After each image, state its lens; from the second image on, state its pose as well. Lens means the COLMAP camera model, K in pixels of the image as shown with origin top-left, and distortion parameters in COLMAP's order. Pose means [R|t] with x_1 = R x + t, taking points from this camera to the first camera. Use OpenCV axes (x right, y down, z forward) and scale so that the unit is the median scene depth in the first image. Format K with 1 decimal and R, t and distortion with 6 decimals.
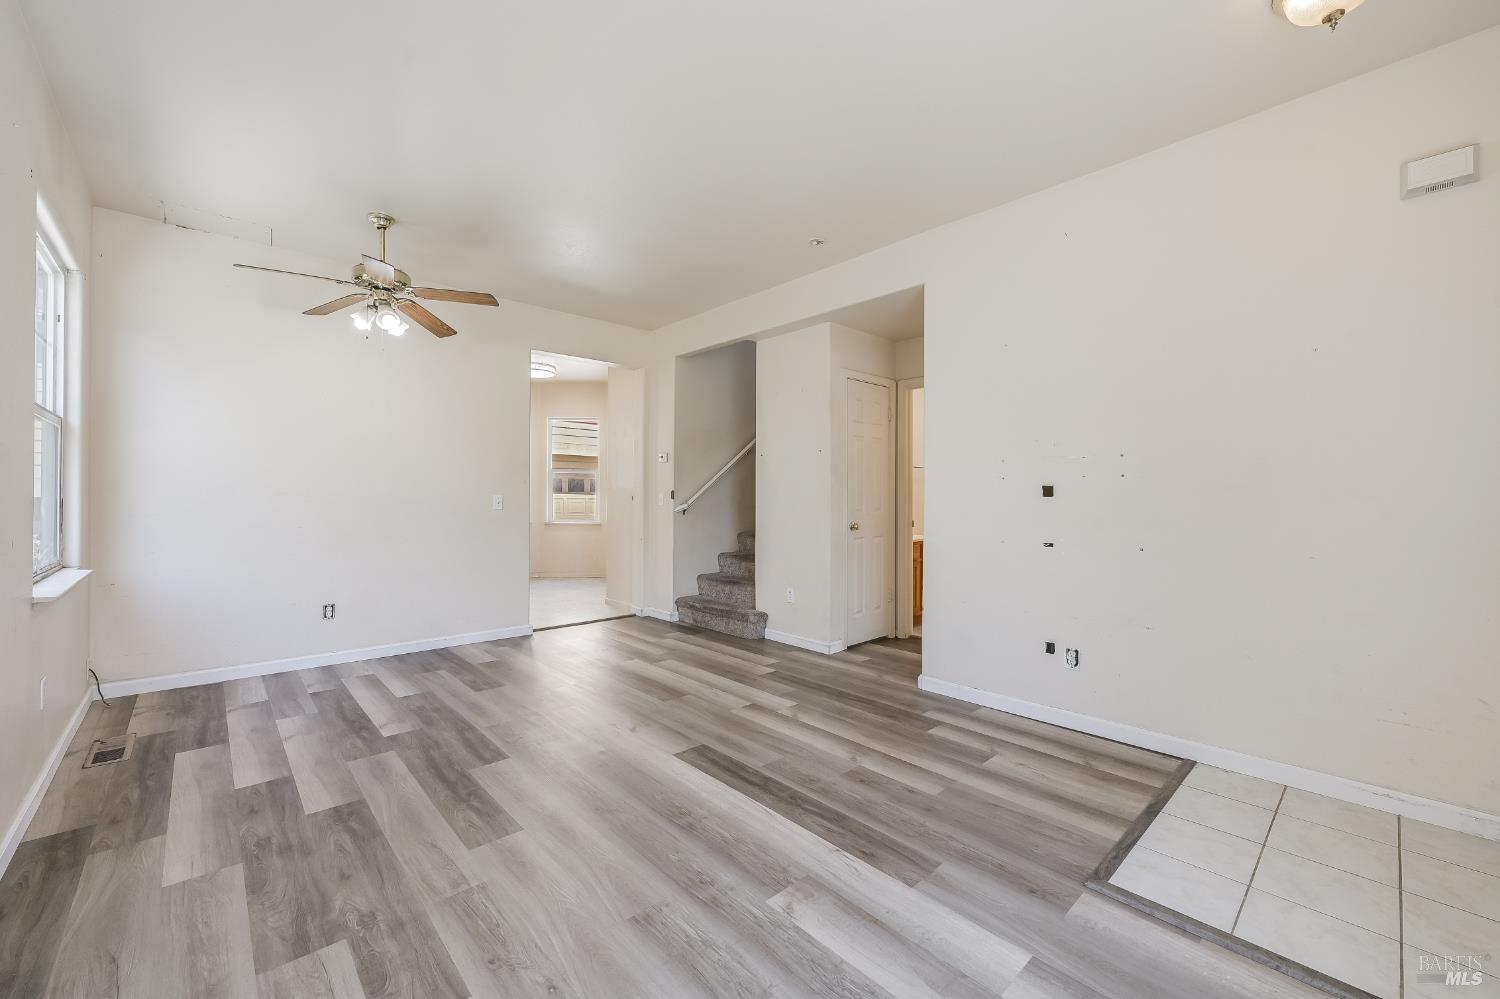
lens RADIAL K [[599.4, 0, 750.2], [0, 599.4, 499.3], [0, 0, 1]] dist [0.002382, 0.000166]
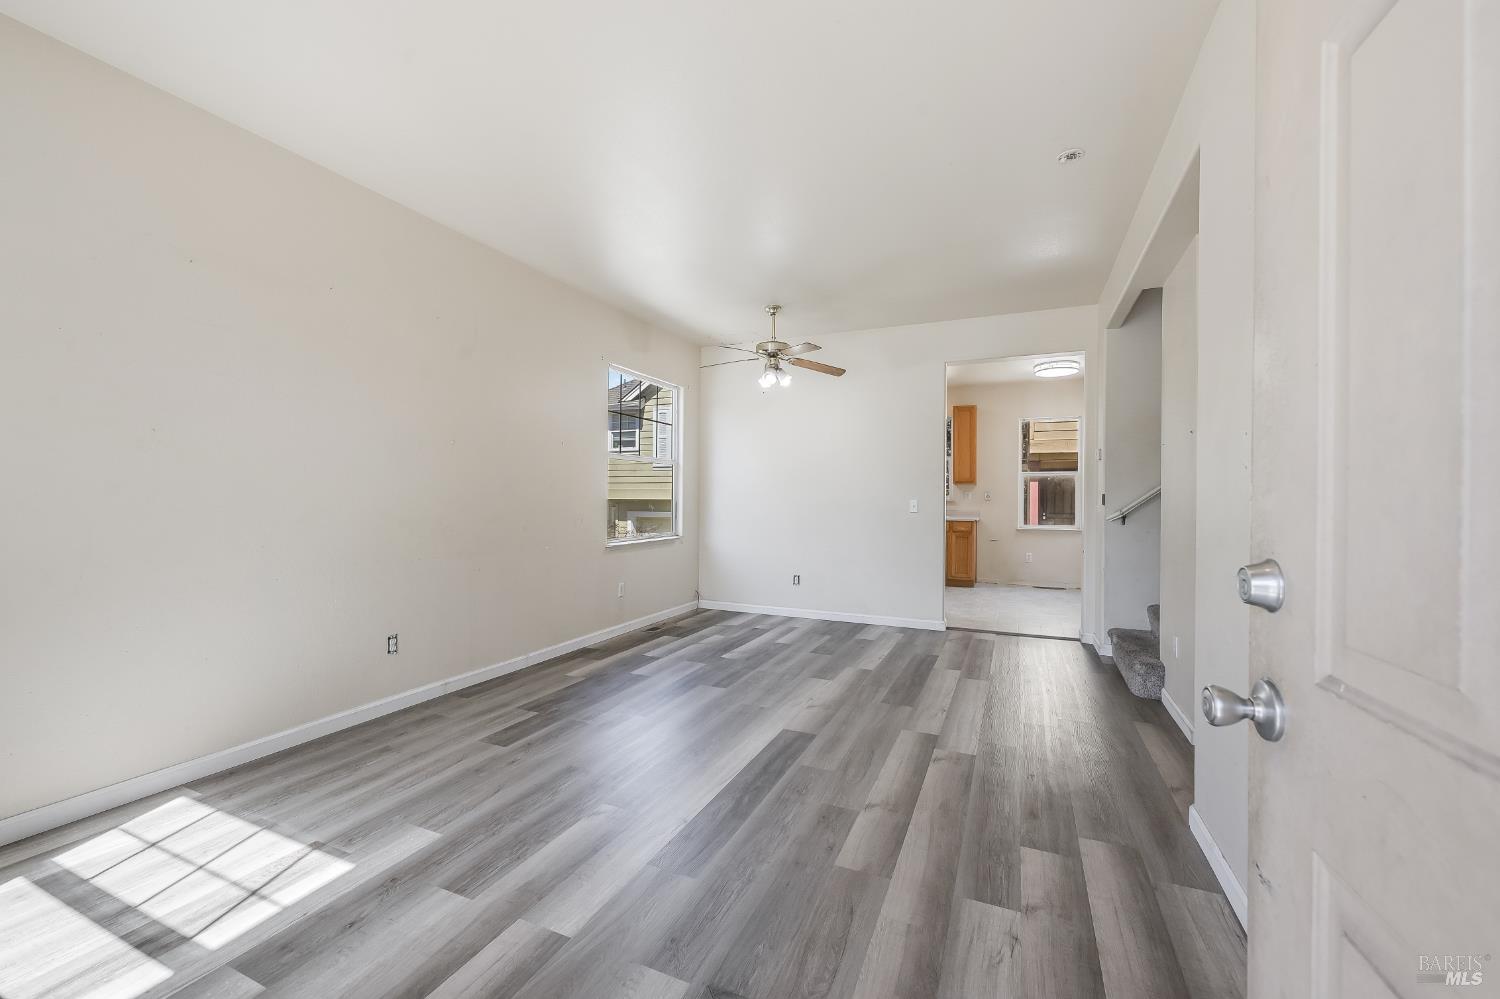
lens RADIAL K [[599.4, 0, 750.2], [0, 599.4, 496.8], [0, 0, 1]] dist [0.002382, 0.000166]
pose [[0.395923, -0.005261, -0.918269, 0.857151], [-0.008093, 0.999925, -0.009218, 0.000153], [0.918248, 0.011082, 0.395851, 0.476066]]
